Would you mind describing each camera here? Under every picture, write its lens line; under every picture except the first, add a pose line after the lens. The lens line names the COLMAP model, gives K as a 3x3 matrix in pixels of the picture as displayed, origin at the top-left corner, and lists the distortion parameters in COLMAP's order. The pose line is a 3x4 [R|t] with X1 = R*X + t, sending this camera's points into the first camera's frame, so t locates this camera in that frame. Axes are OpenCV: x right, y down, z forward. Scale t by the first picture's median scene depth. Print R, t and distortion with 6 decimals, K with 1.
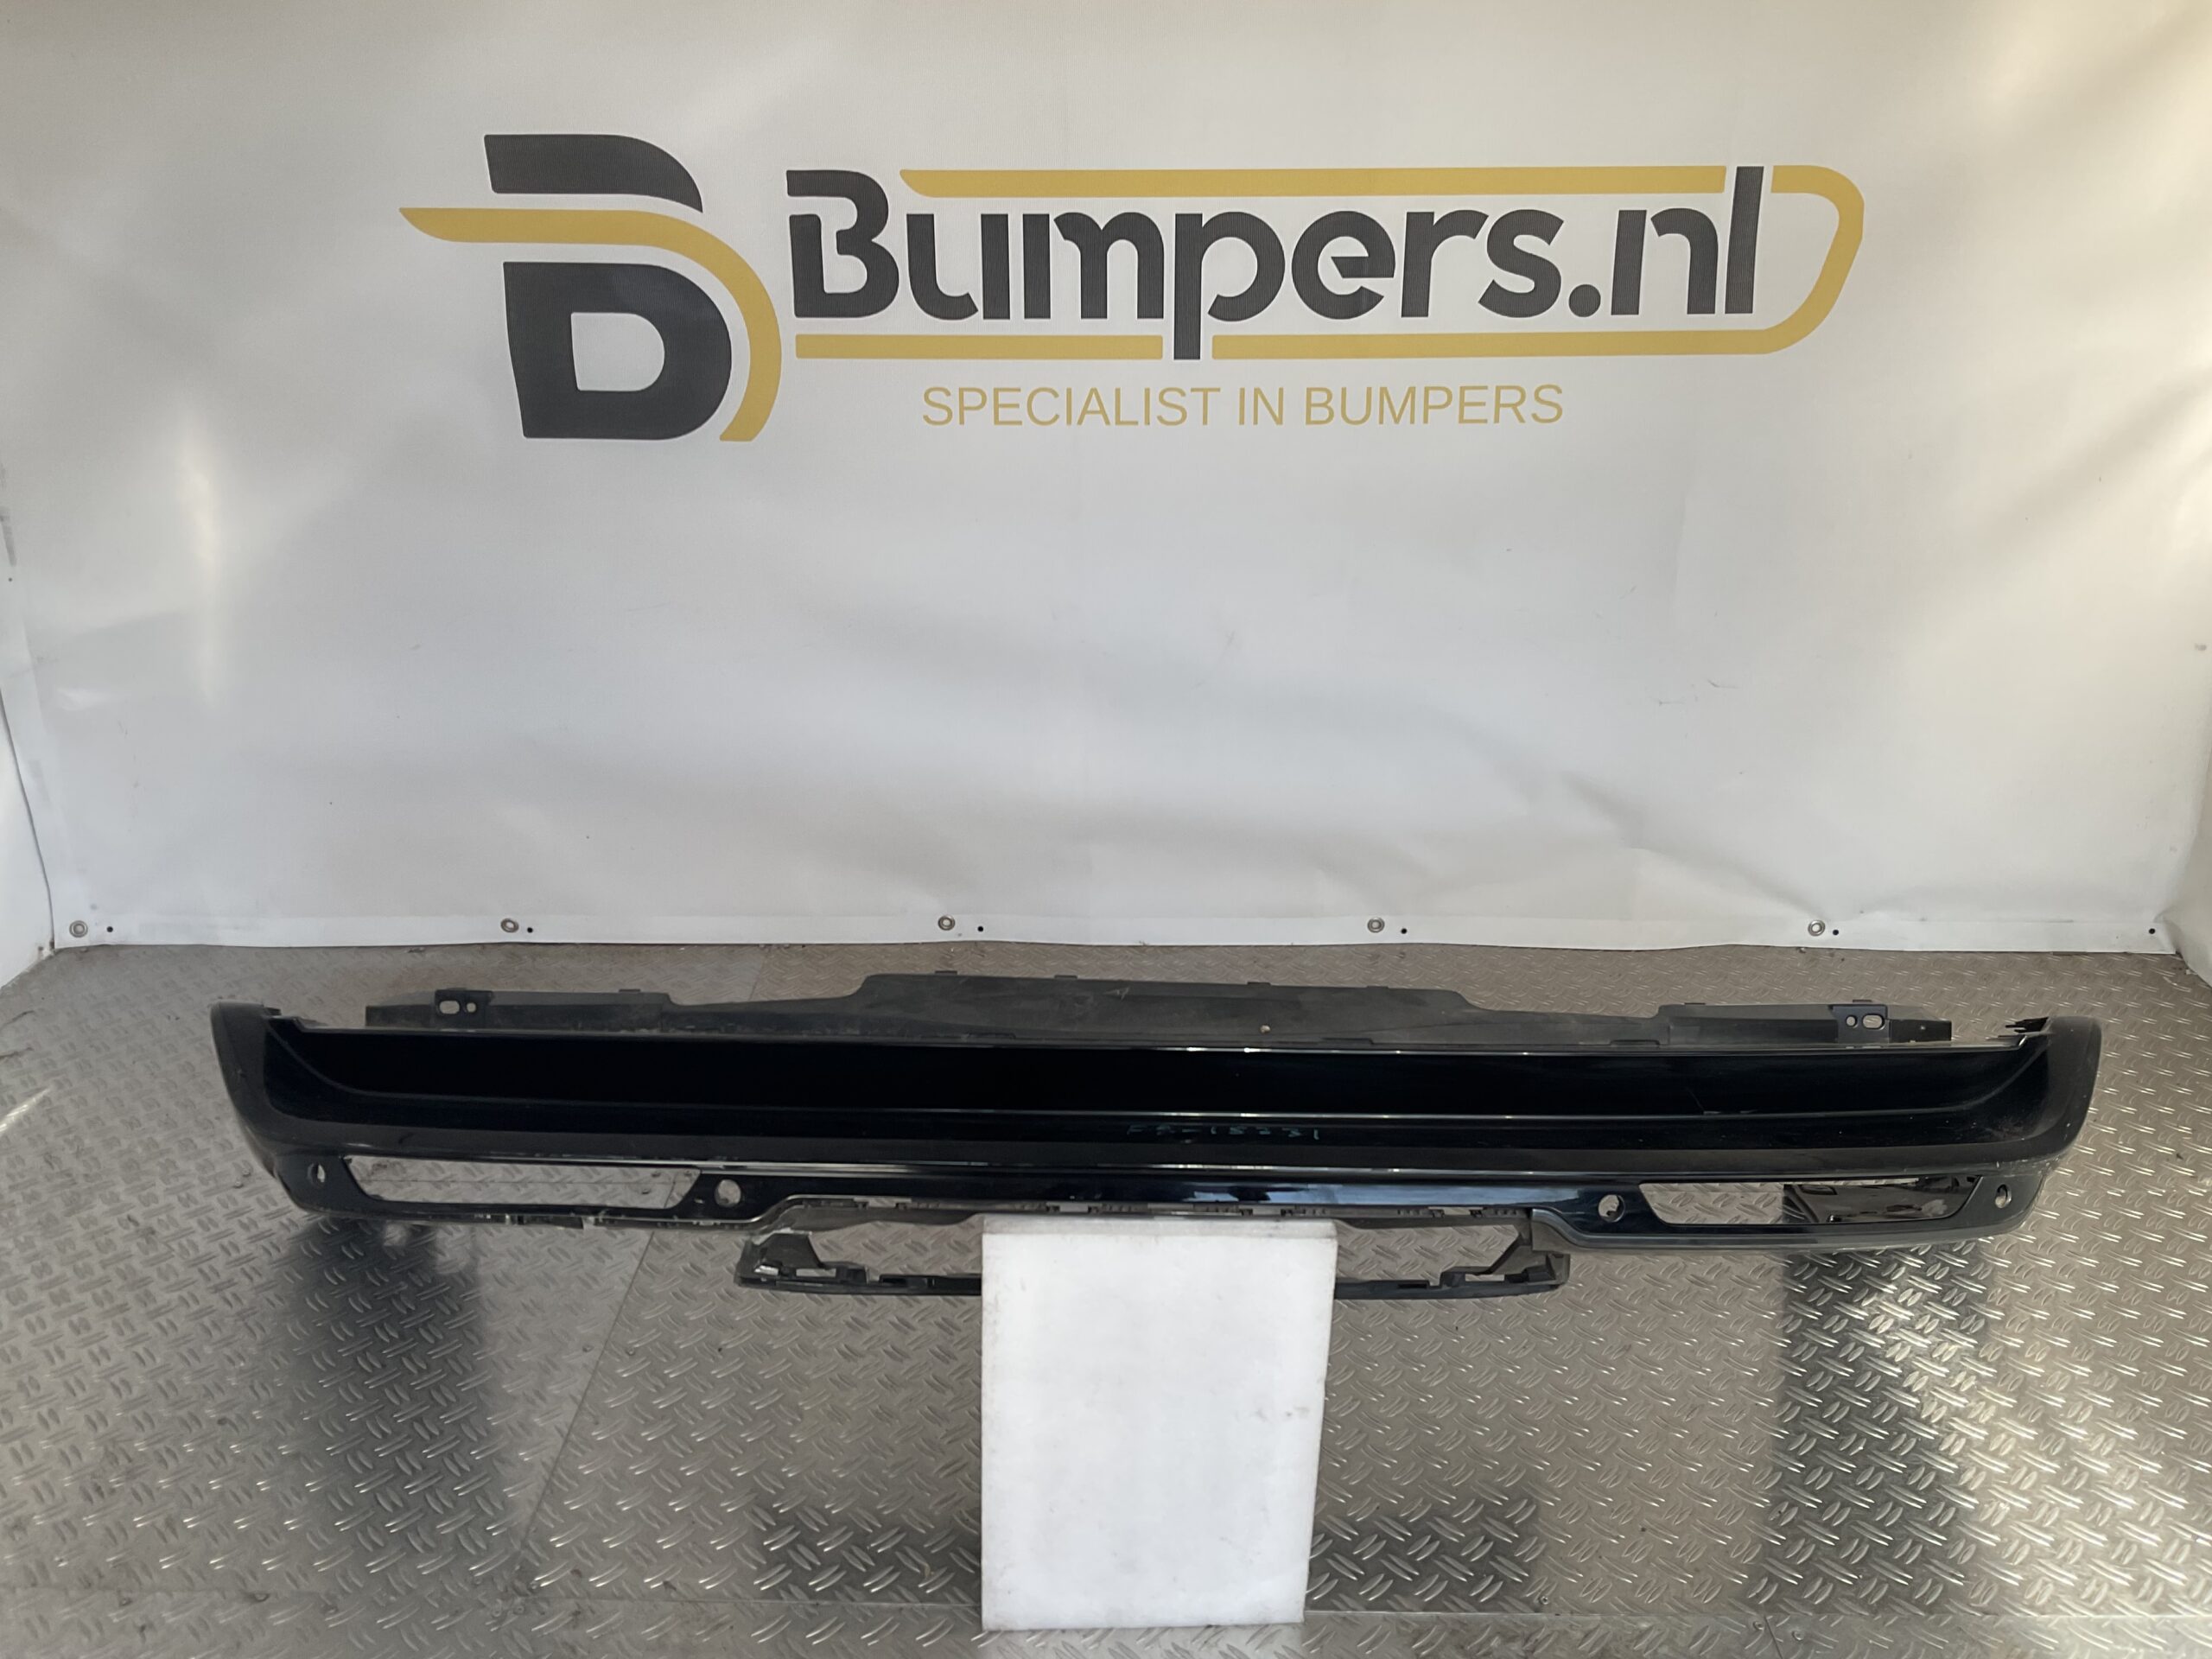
lens RADIAL K [[1823.5, 0, 1101.9], [0, 1823.5, 820.3], [0, 0, 1]] dist [0.076382, -0.141921]
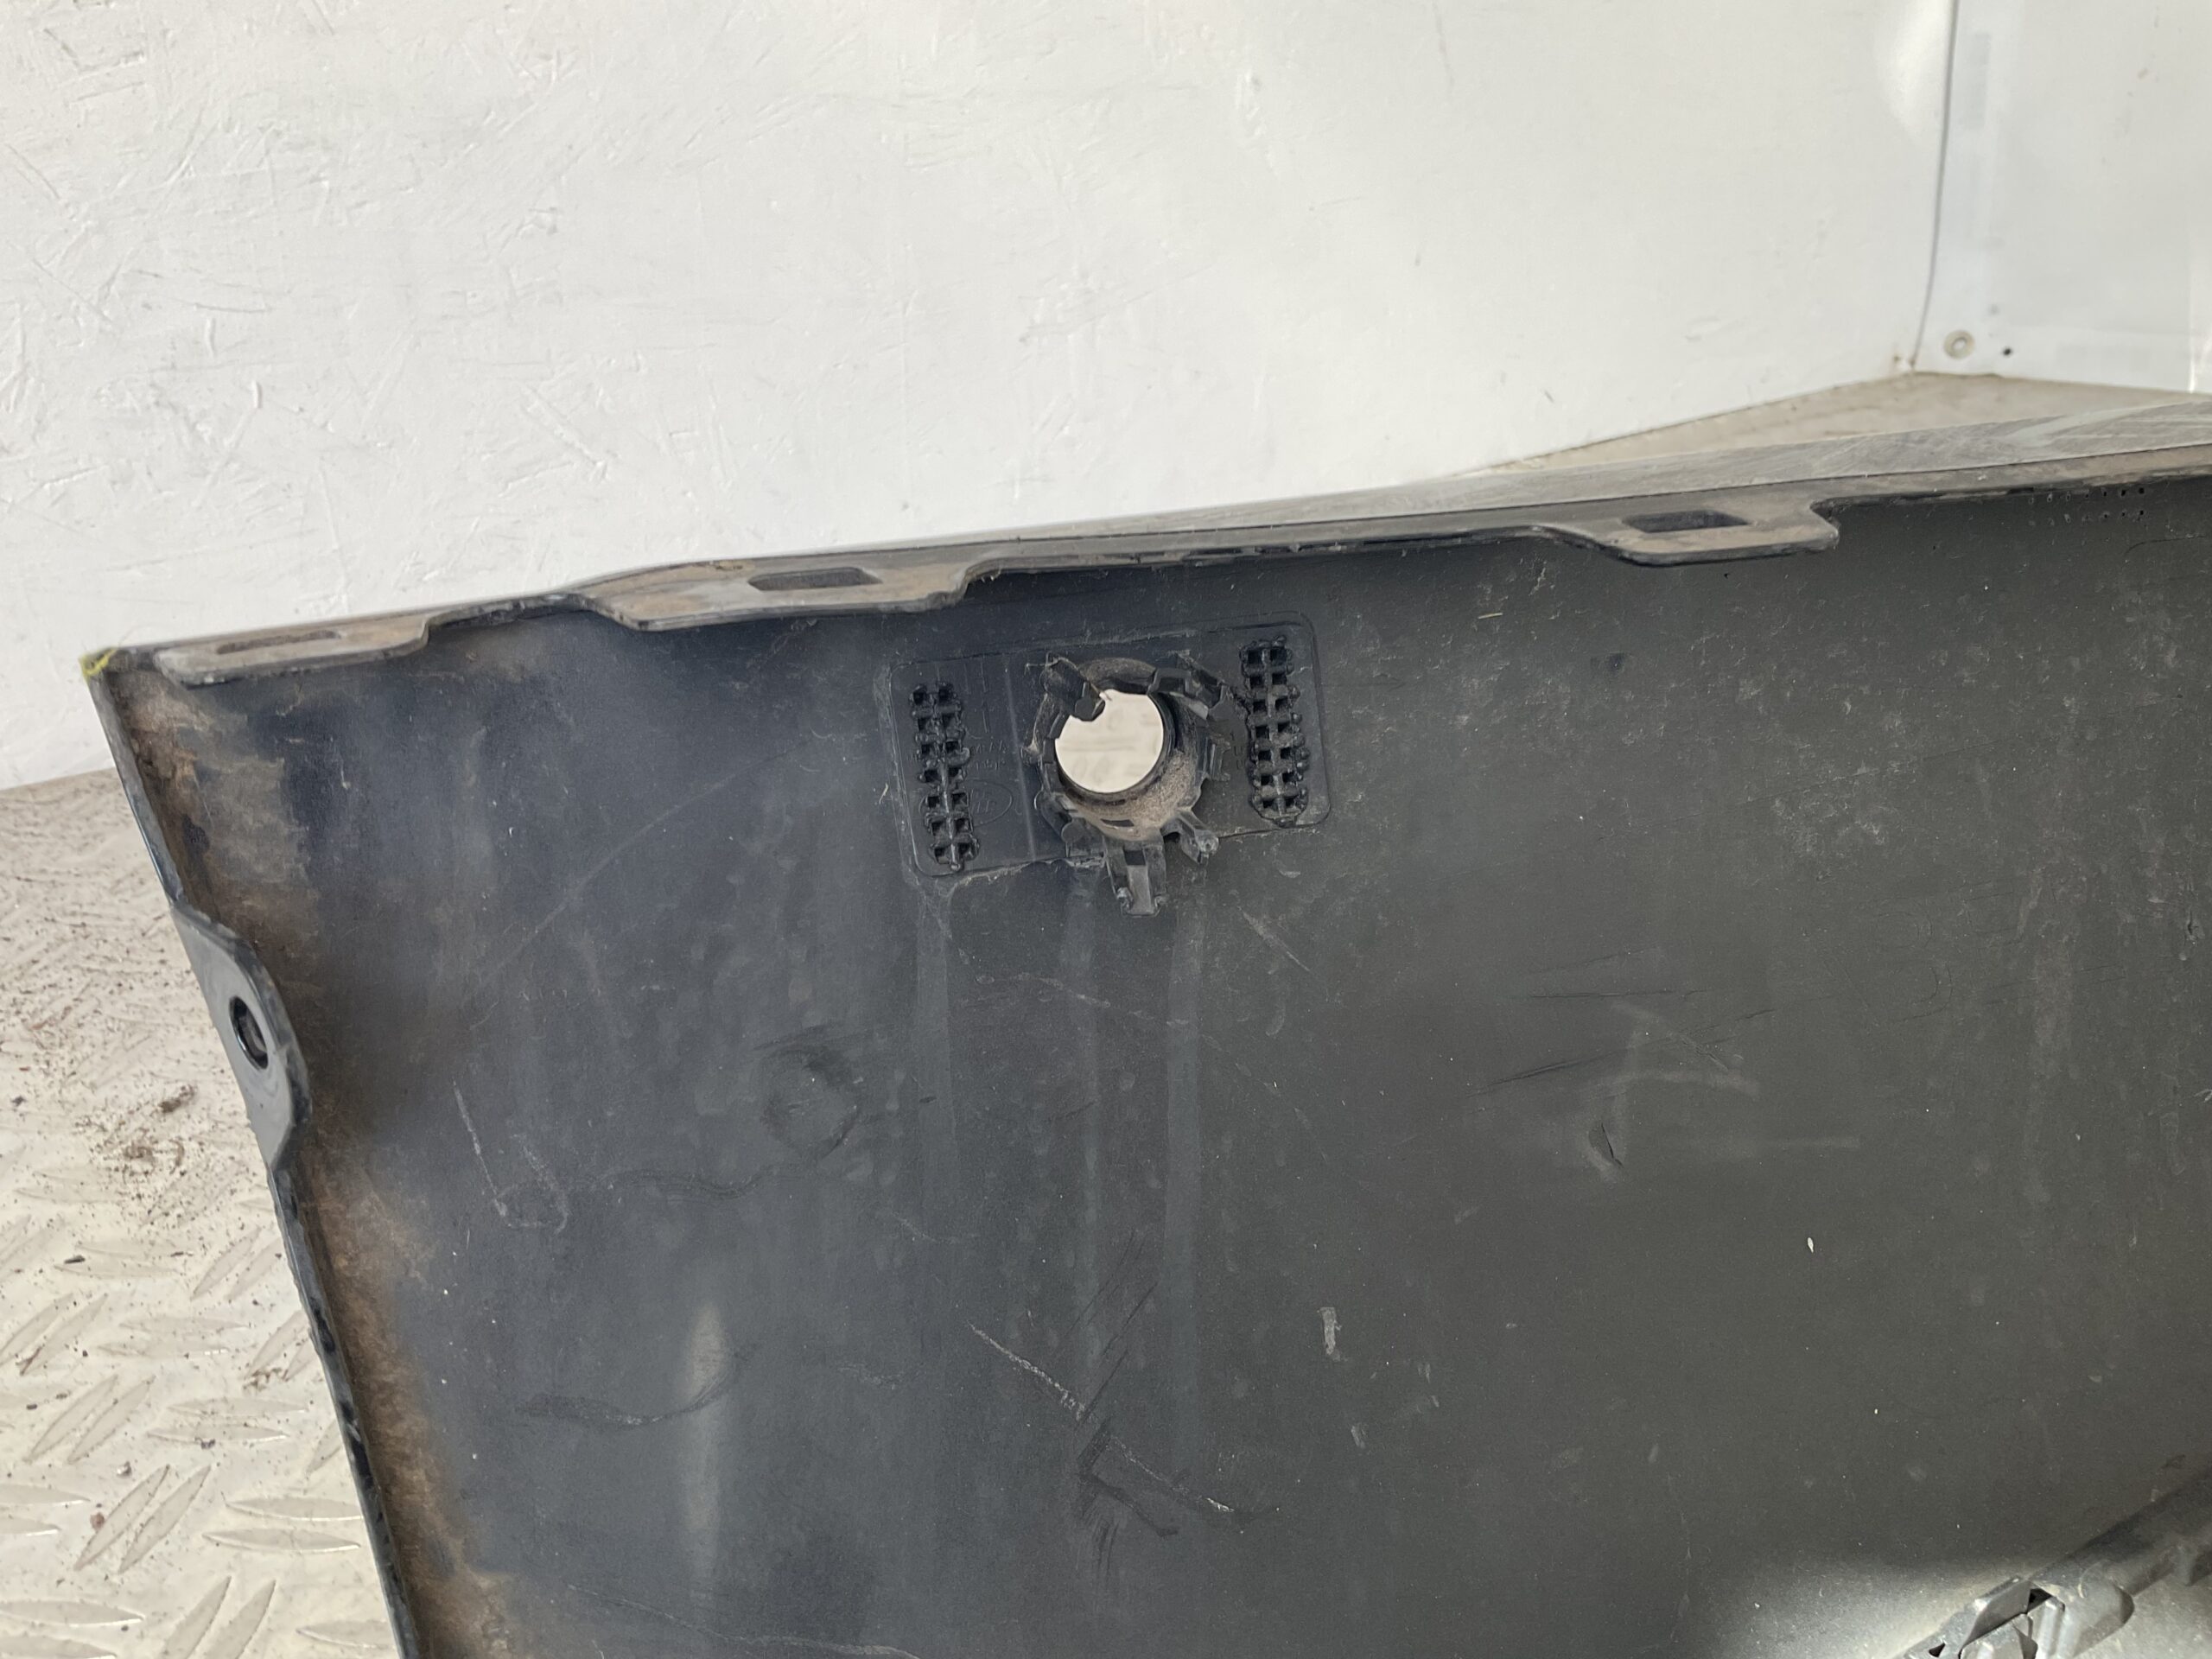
lens RADIAL K [[1823.5, 0, 1111.0], [0, 1823.5, 817.1], [0, 0, 1]] dist [0.076382, -0.141921]
pose [[0.650243, 0.242407, -0.720016, -0.298743], [-0.238676, 0.964927, 0.109314, 0.244969], [0.721261, 0.100769, 0.685294, 0.450217]]
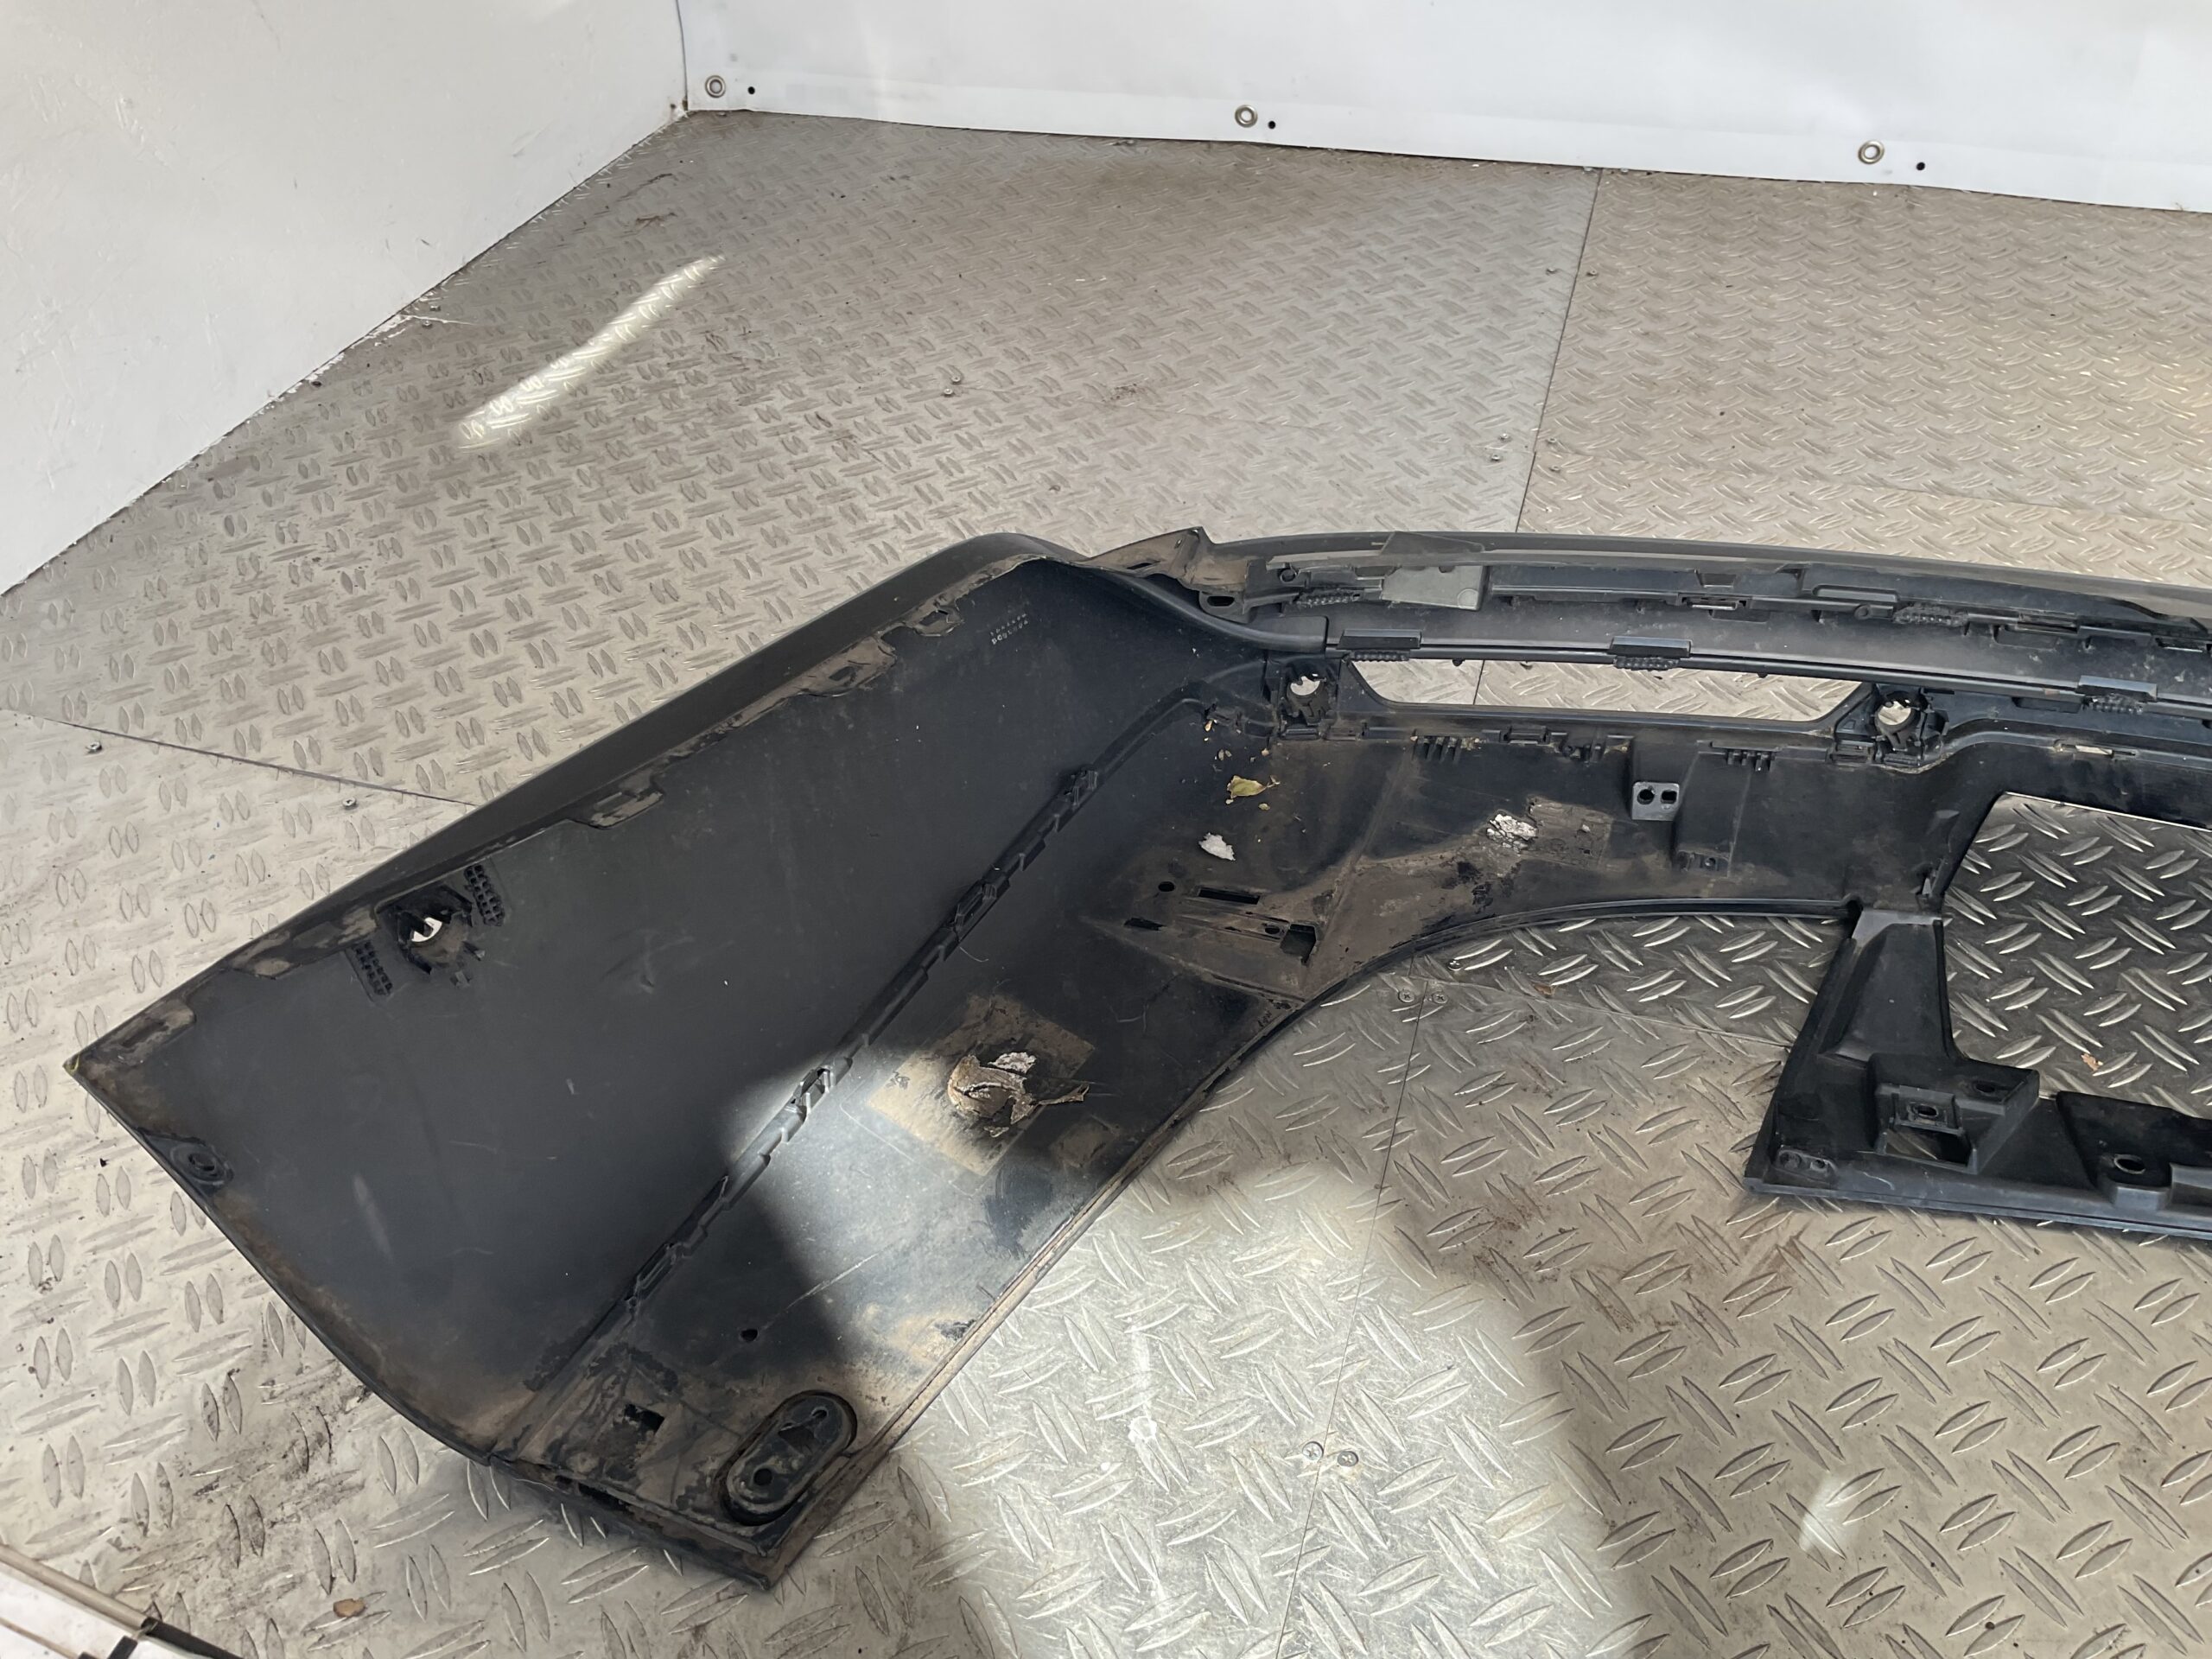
lens RADIAL K [[1823.5, 0, 1111.7], [0, 1823.5, 835.4], [0, 0, 1]] dist [0.076382, -0.141921]
pose [[0.963551, 0.150518, -0.221164, -0.192840], [-0.074544, 0.945024, 0.318392, 0.114110], [0.256929, -0.290301, 0.921799, 0.252076]]
